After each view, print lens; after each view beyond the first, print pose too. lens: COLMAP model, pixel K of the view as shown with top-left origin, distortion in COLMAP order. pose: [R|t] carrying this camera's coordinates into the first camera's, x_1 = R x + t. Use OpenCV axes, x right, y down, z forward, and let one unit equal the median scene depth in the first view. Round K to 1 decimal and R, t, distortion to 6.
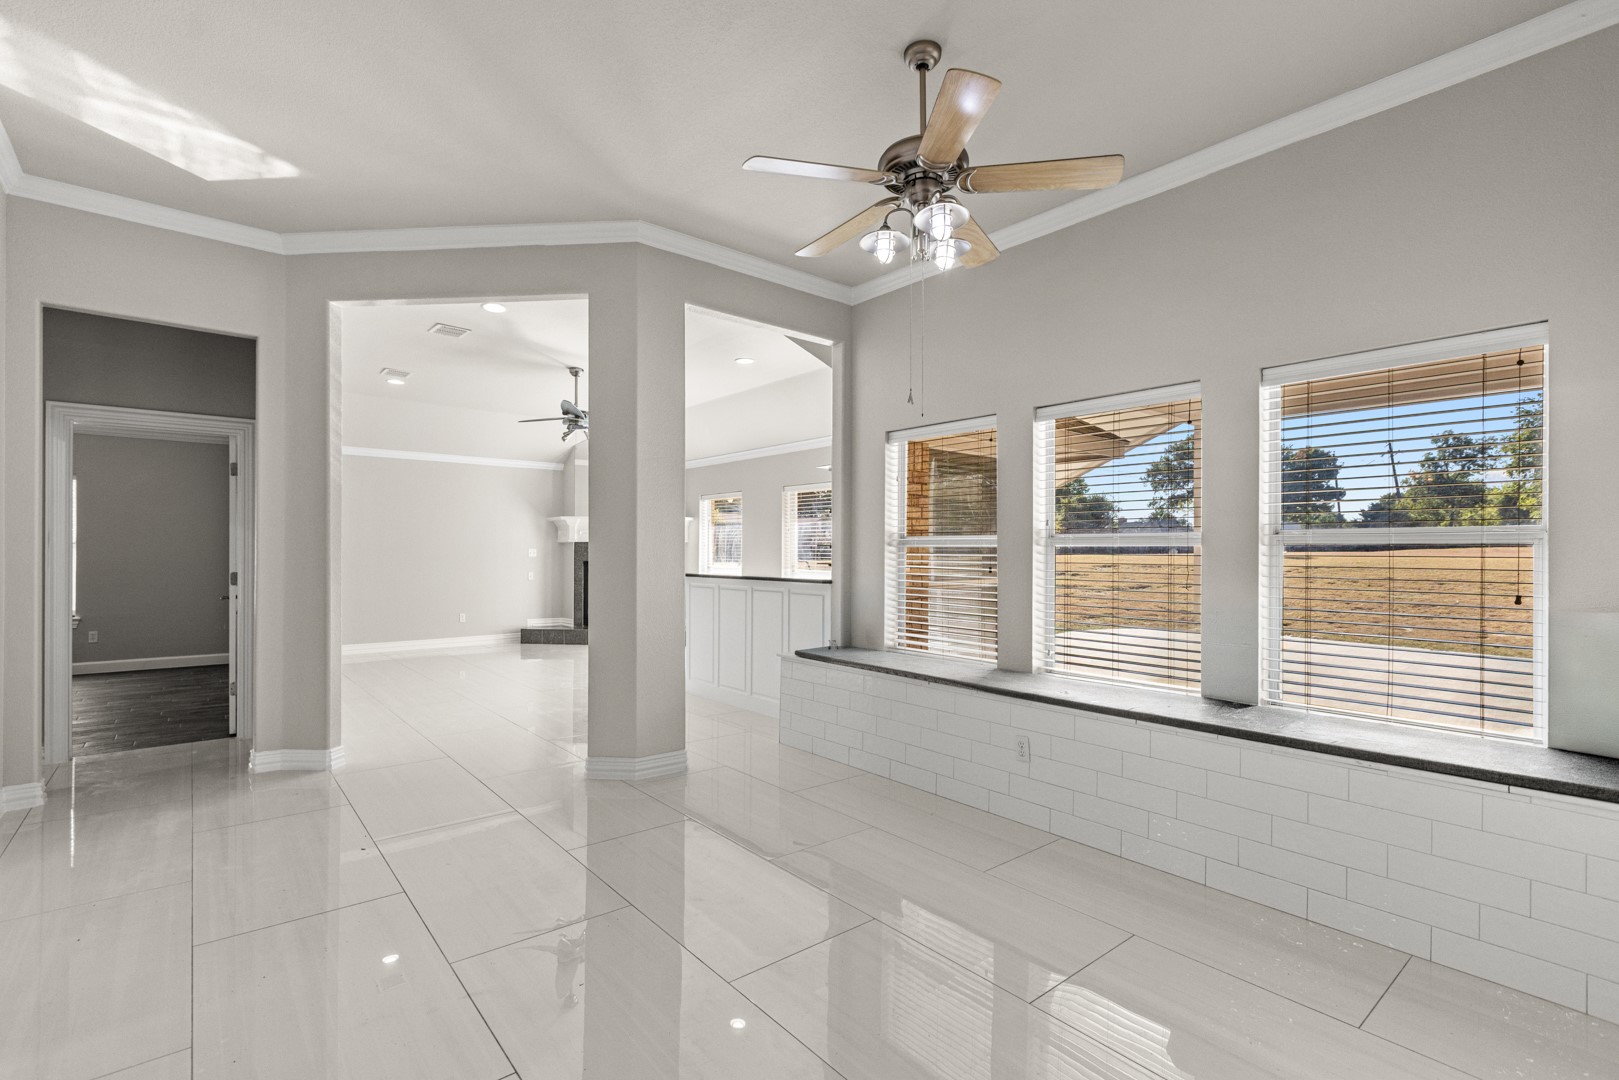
lens RADIAL K [[742.0, 0, 806.9], [0, 742.0, 550.5], [0, 0, 1]] dist [0.002786, 0.000496]
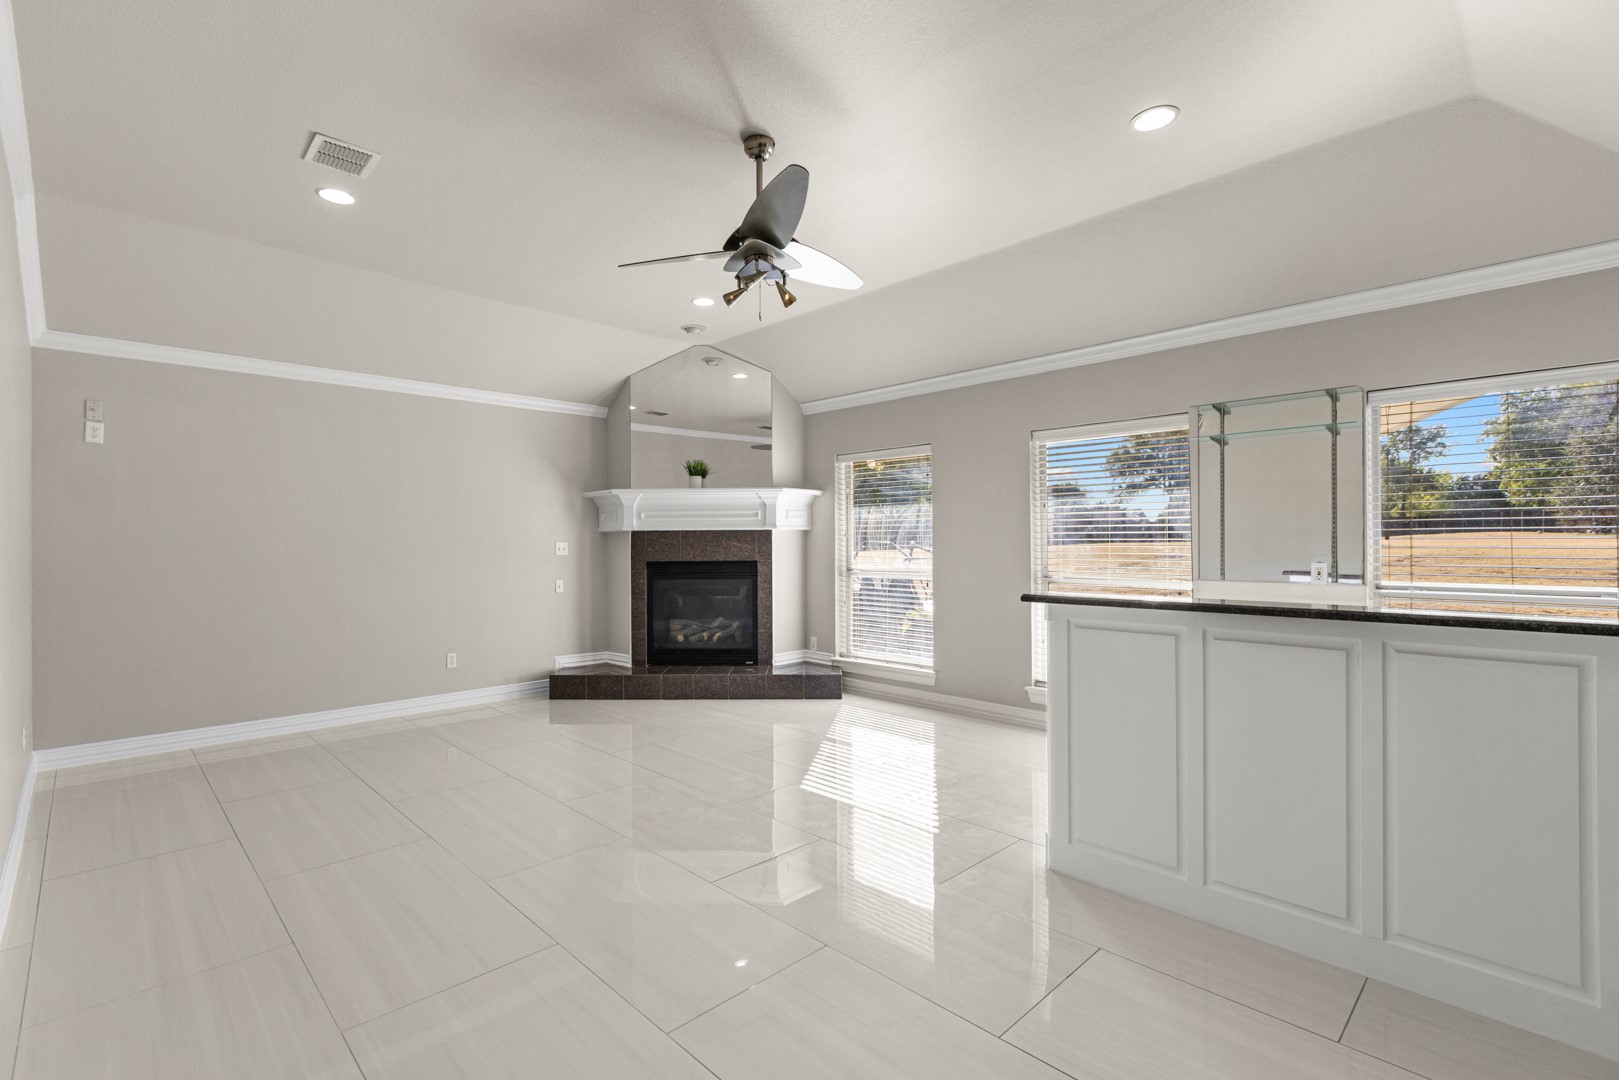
lens RADIAL K [[742.0, 0, 811.0], [0, 742.0, 536.9], [0, 0, 1]] dist [0.002786, 0.000496]
pose [[0.996968, -0.007478, 0.077448, -0.208173], [0.007845, 0.999959, -0.004429, -0.002180], [-0.077411, 0.005023, 0.996987, 0.362175]]
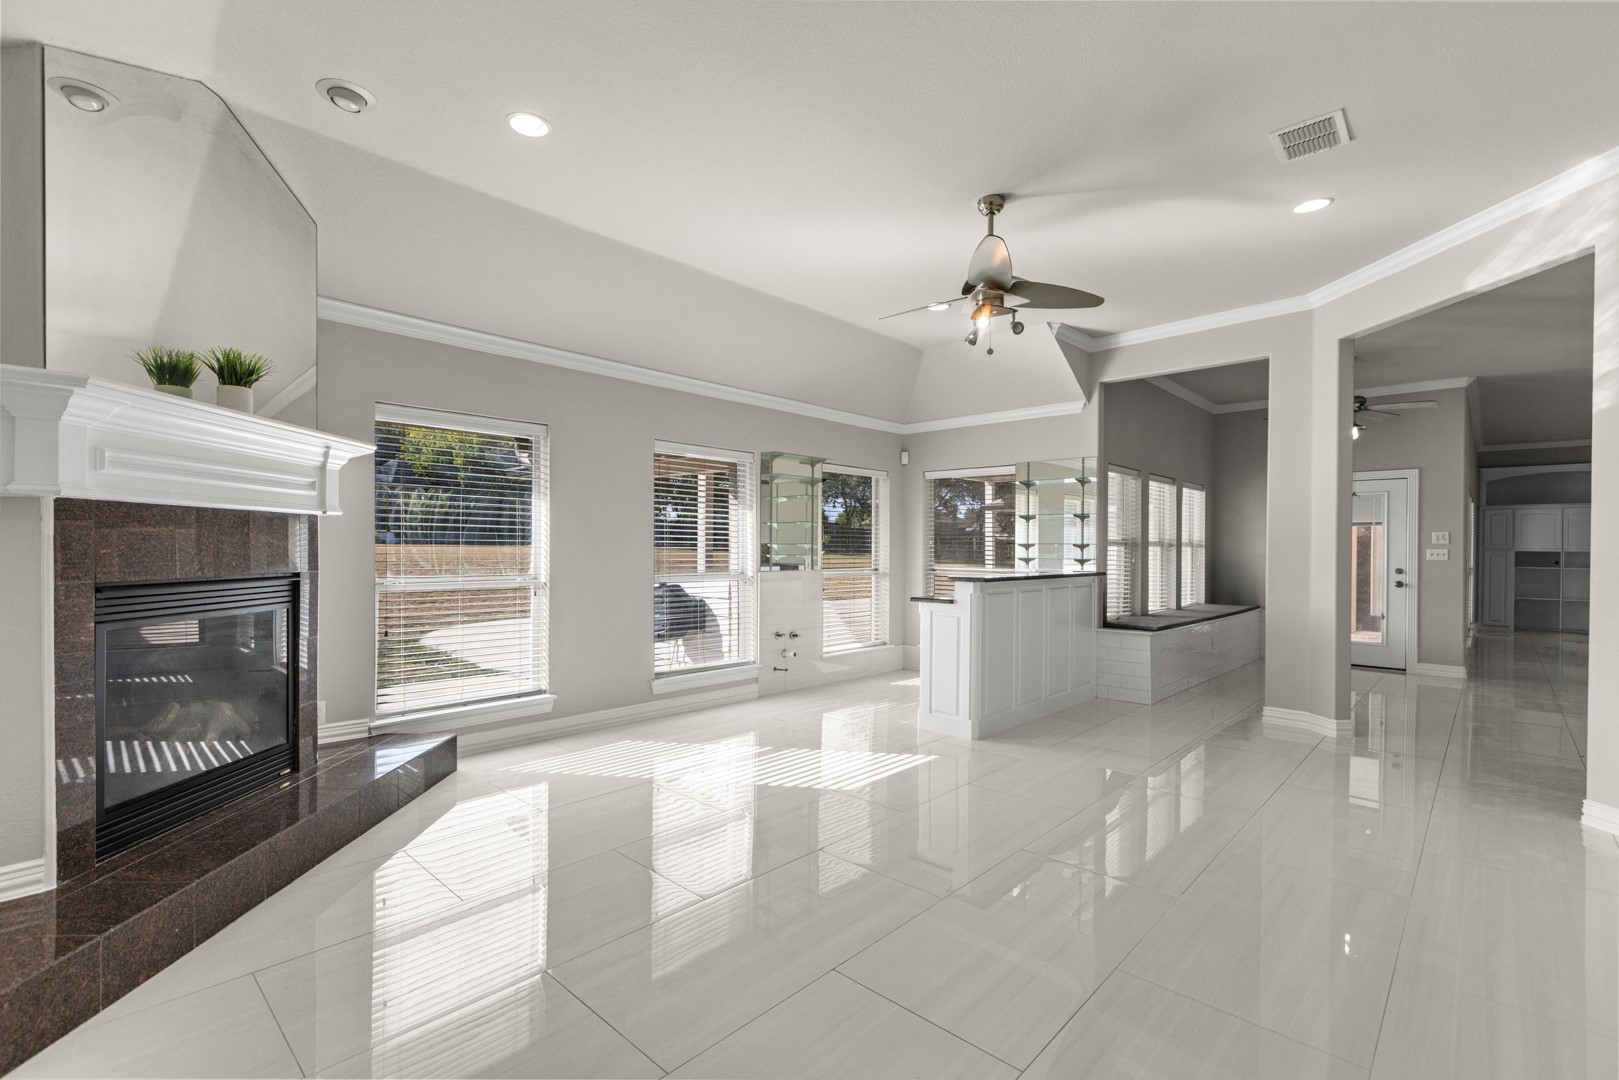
lens RADIAL K [[742.0, 0, 808.2], [0, 742.0, 547.2], [0, 0, 1]] dist [0.002786, 0.000496]
pose [[-0.118071, -0.009850, 0.992956, -0.551752], [-0.012137, 0.999890, 0.008475, -0.001480], [-0.992931, -0.011051, -0.118177, 0.803450]]
